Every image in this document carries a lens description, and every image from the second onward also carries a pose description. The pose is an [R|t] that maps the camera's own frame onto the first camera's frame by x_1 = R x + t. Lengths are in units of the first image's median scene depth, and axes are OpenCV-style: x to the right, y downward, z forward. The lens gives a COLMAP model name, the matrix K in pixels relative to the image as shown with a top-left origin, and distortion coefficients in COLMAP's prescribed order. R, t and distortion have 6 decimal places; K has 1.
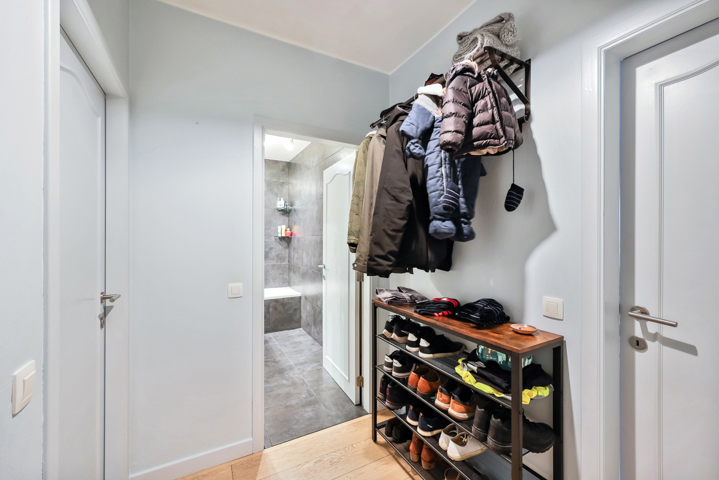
lens RADIAL K [[288.9, 0, 357.1], [0, 288.9, 239.6], [0, 0, 1]] dist [-0.003090, -0.000051]
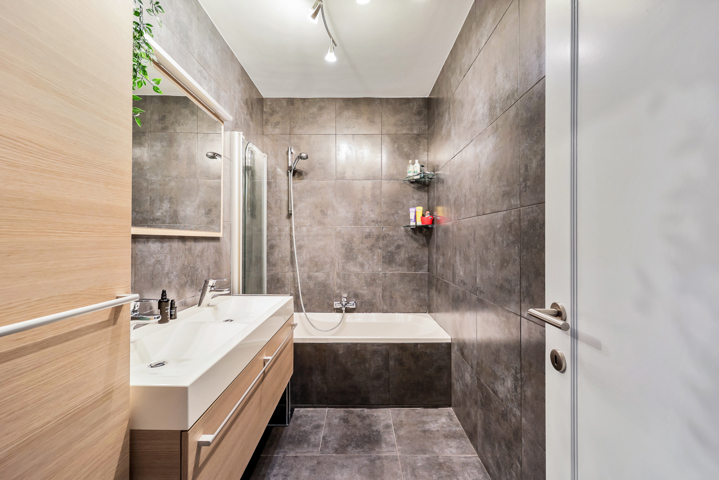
lens RADIAL K [[288.9, 0, 356.5], [0, 288.9, 241.0], [0, 0, 1]] dist [-0.003090, -0.000051]
pose [[0.877241, -0.001685, -0.480047, -0.088461], [0.000155, 0.999995, -0.003227, 0.020850], [0.480050, 0.002756, 0.877237, 0.436901]]
